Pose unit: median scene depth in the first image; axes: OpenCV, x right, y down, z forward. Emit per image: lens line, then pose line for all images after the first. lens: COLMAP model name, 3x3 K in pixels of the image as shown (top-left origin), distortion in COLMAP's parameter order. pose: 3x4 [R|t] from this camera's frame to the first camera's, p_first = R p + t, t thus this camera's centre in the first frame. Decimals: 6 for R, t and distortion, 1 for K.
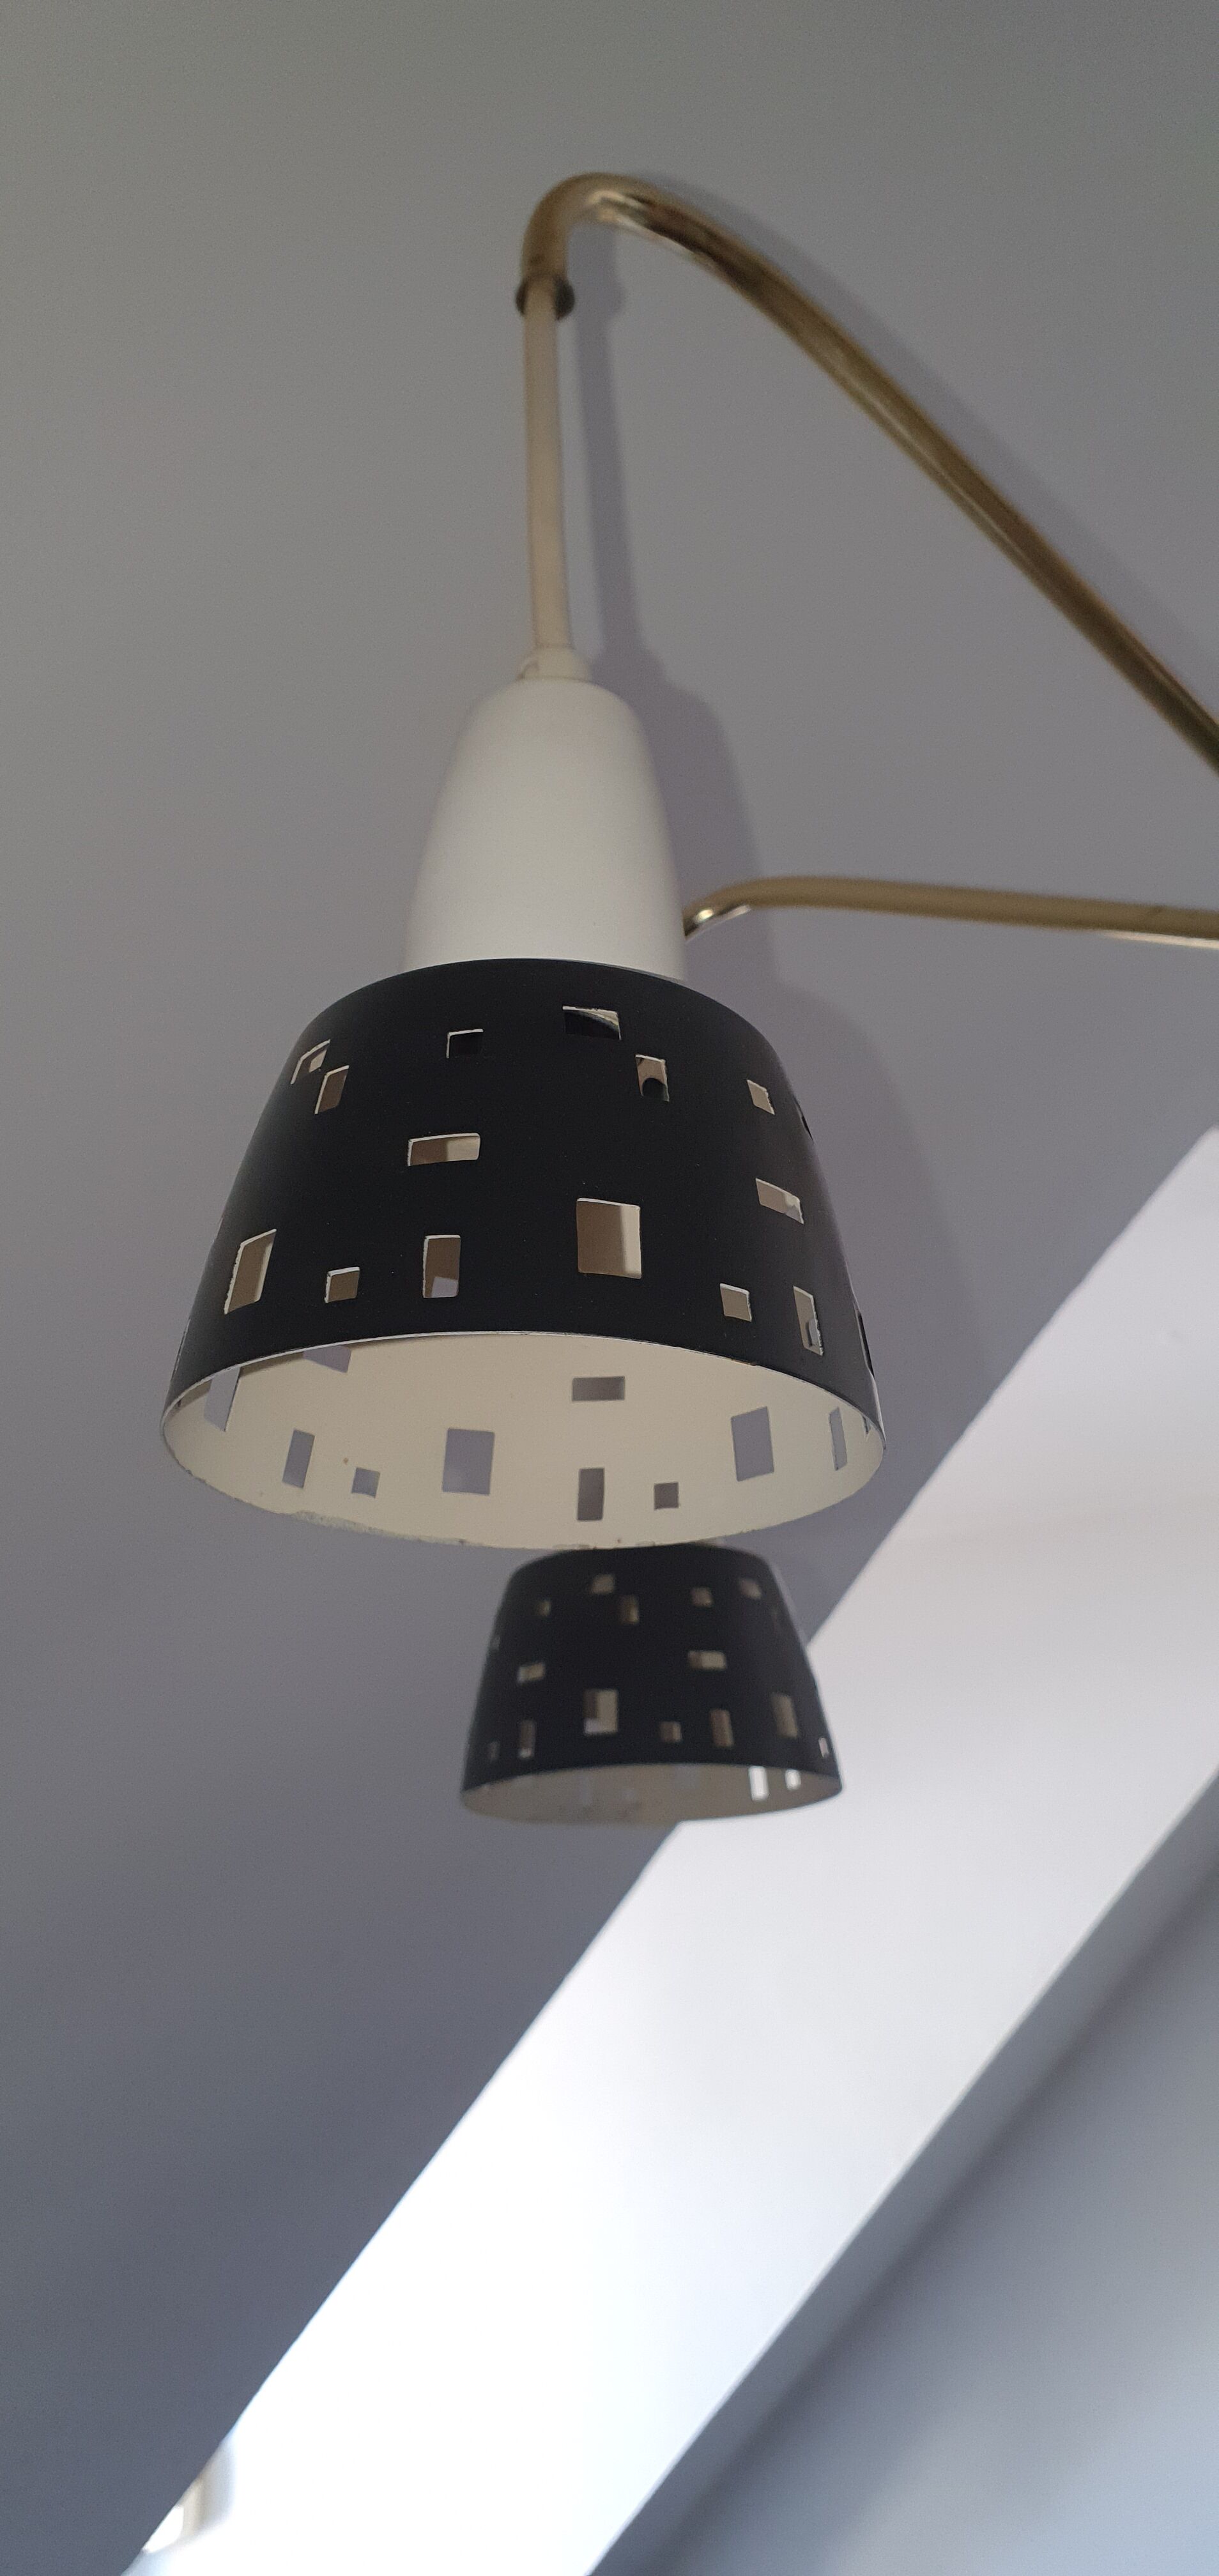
lens RADIAL K [[2136.6, 0, 619.1], [0, 2136.6, 1241.1], [0, 0, 1]] dist [0.048958, -0.170401]
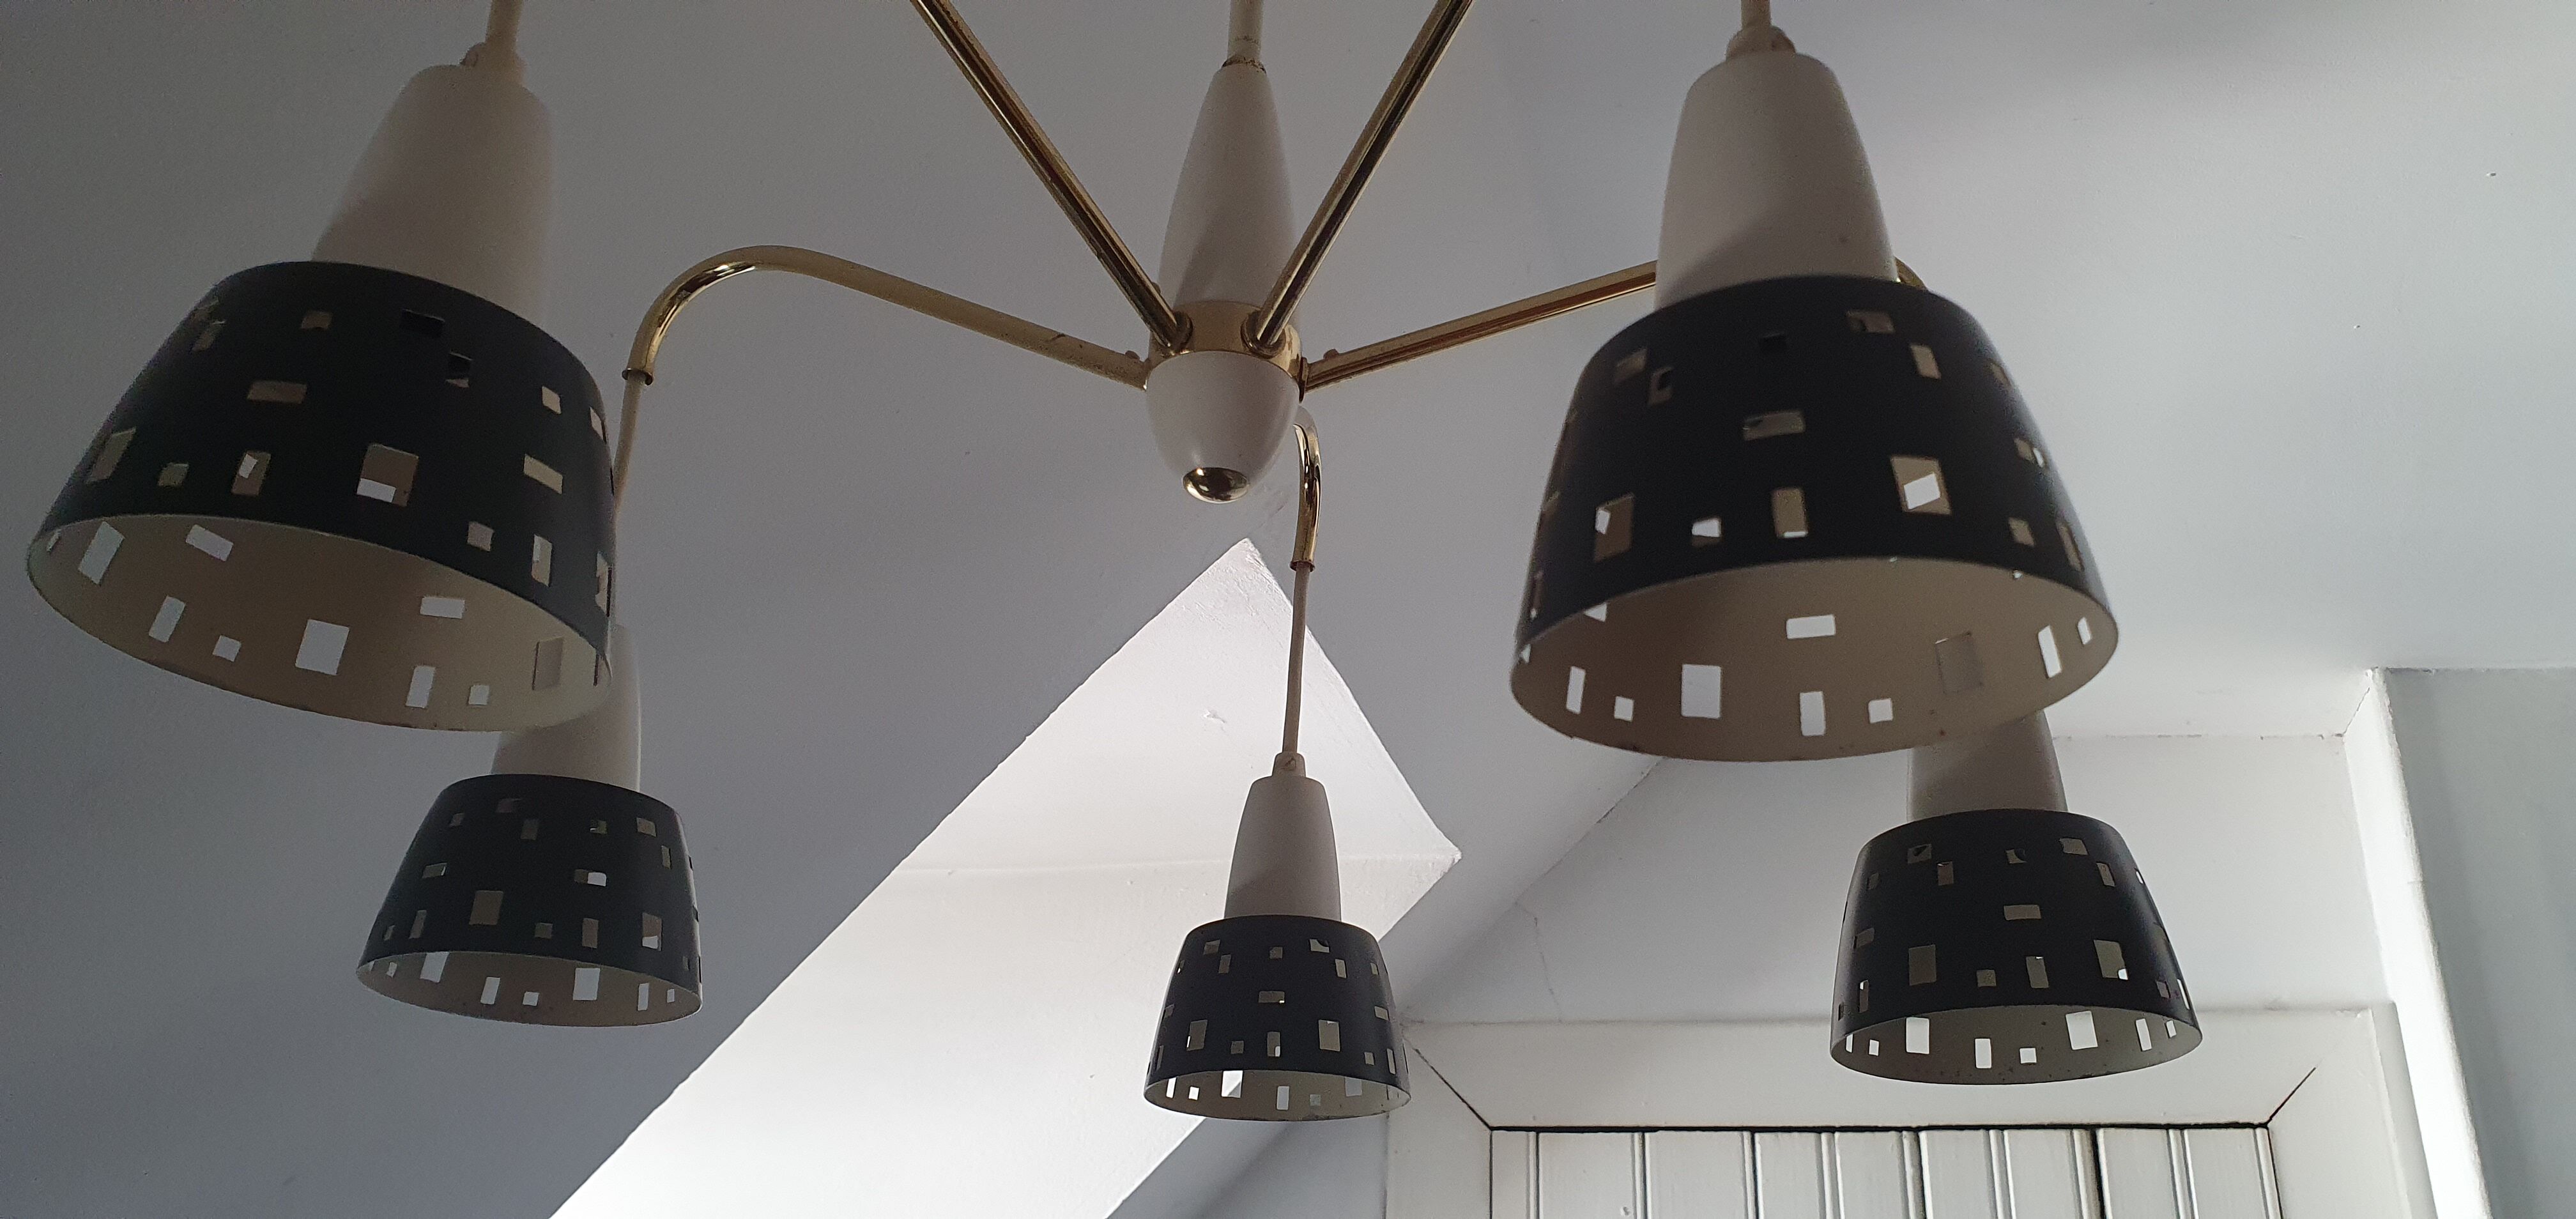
lens RADIAL K [[2094.5, 0, 1345.0], [0, 2094.5, 641.0], [0, 0, 1]] dist [0.096408, -0.178601]
pose [[0.958463, 0.148784, 0.243334, 0.216419], [-0.150698, 0.988520, -0.010839, 0.021160], [-0.242153, -0.026281, 0.969882, -0.399077]]
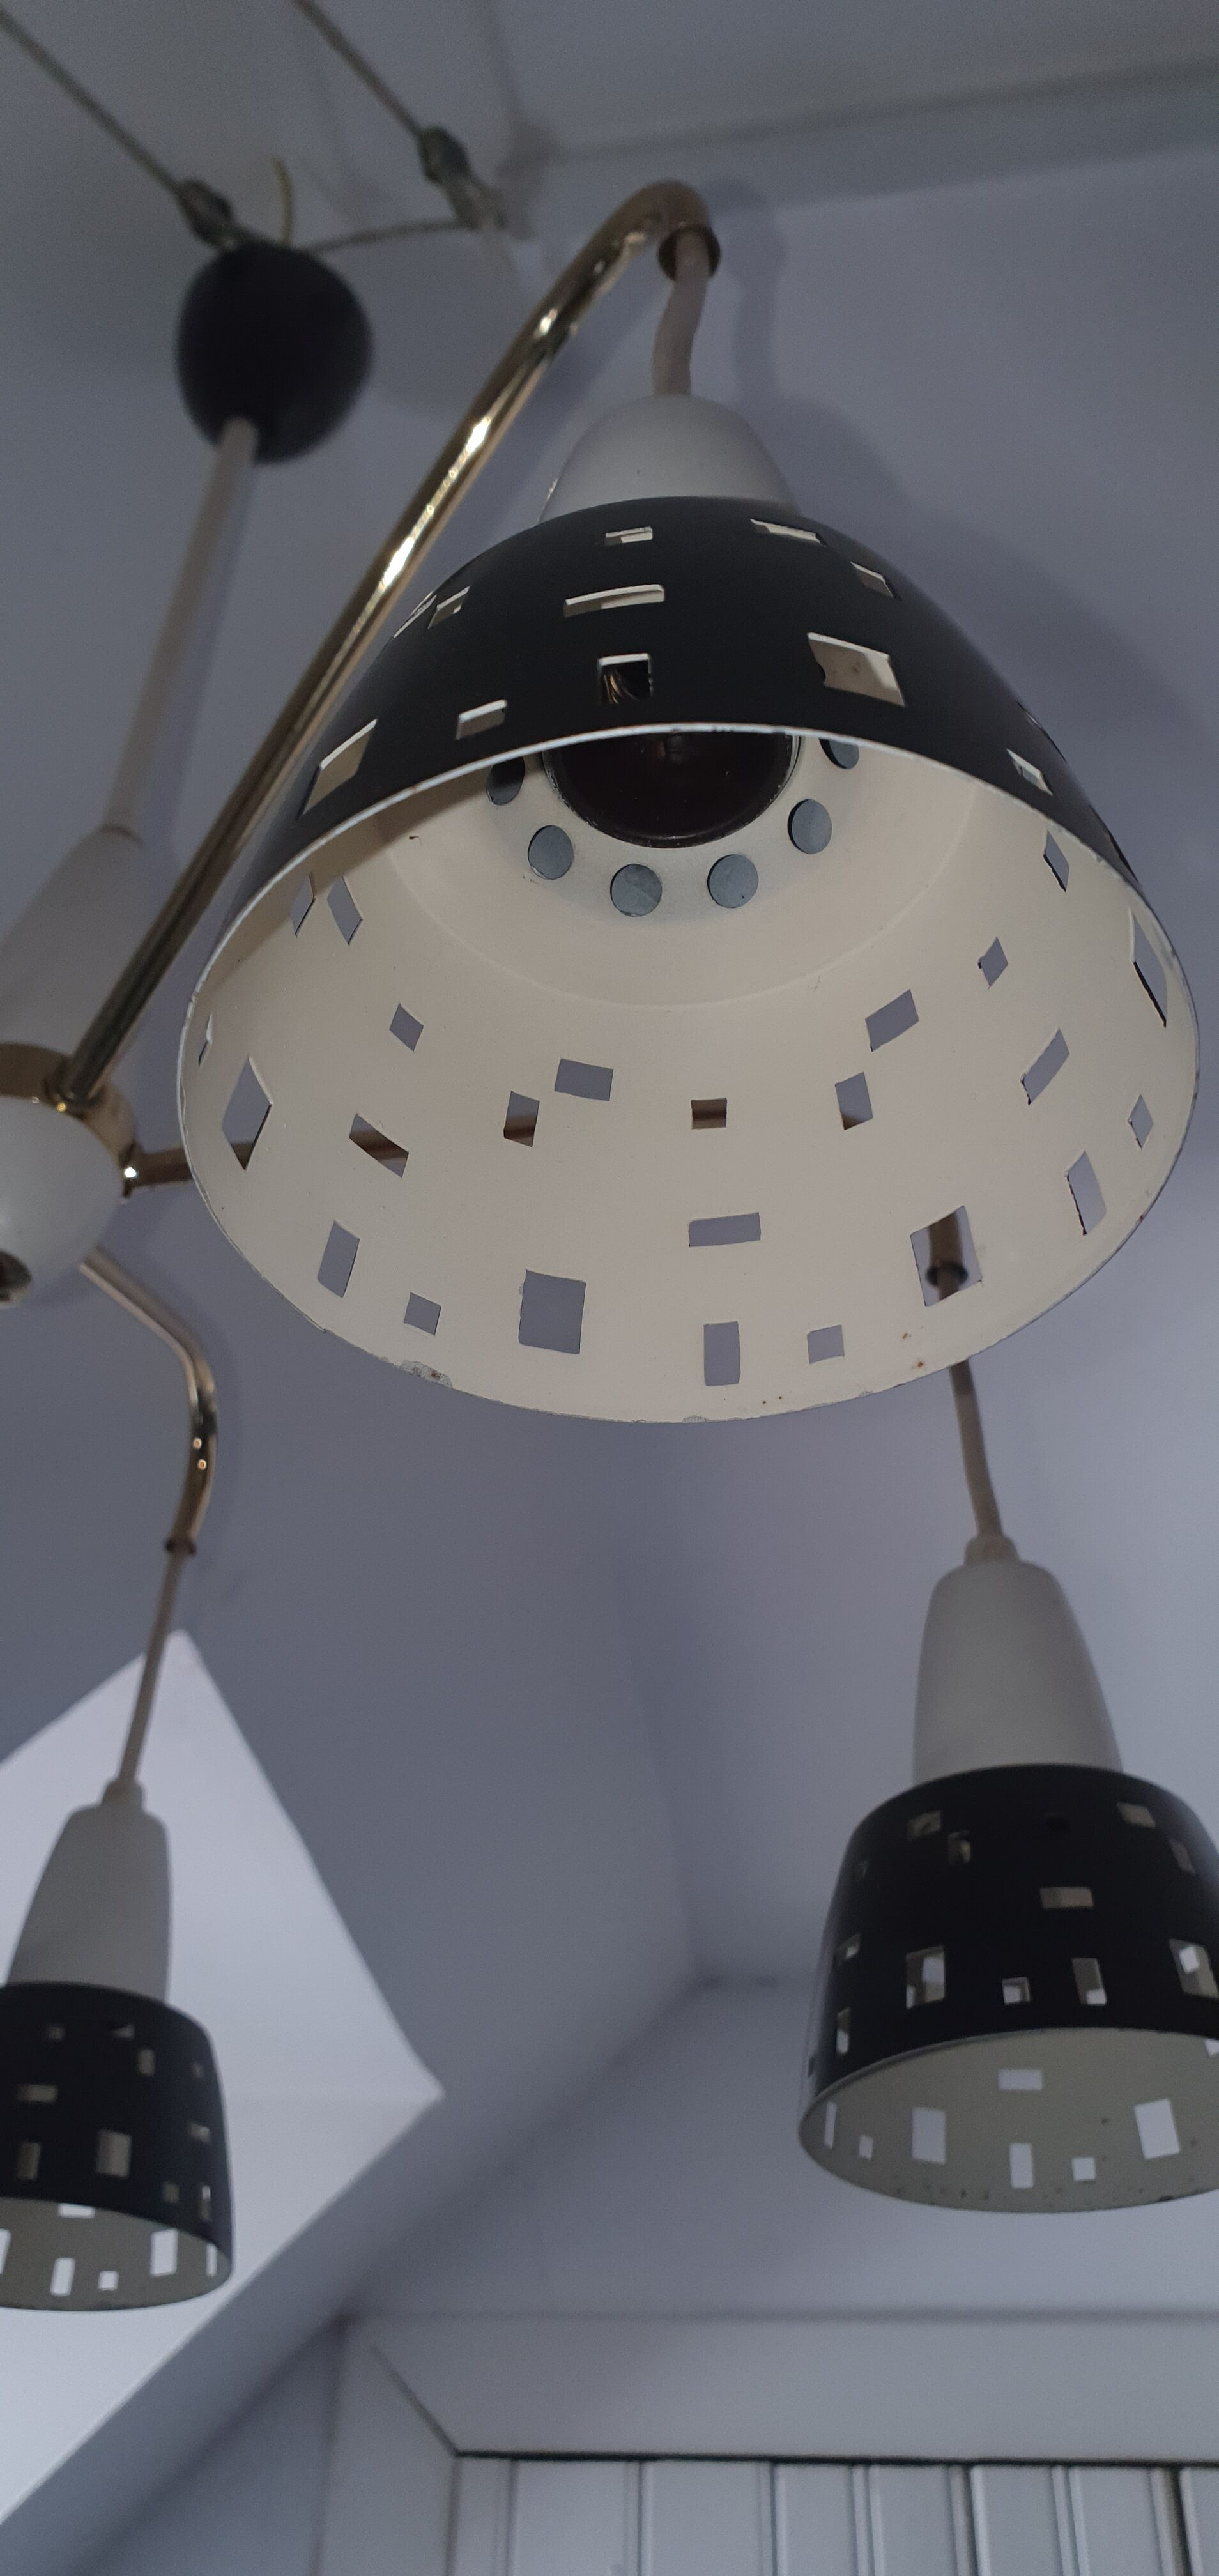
lens RADIAL K [[2136.6, 0, 619.1], [0, 2136.6, 1241.1], [0, 0, 1]] dist [0.048958, -0.170401]
pose [[0.920224, 0.285531, 0.267693, 0.533049], [-0.191501, 0.924961, -0.328291, 0.235061], [-0.341343, 0.250838, 0.905851, 0.030299]]
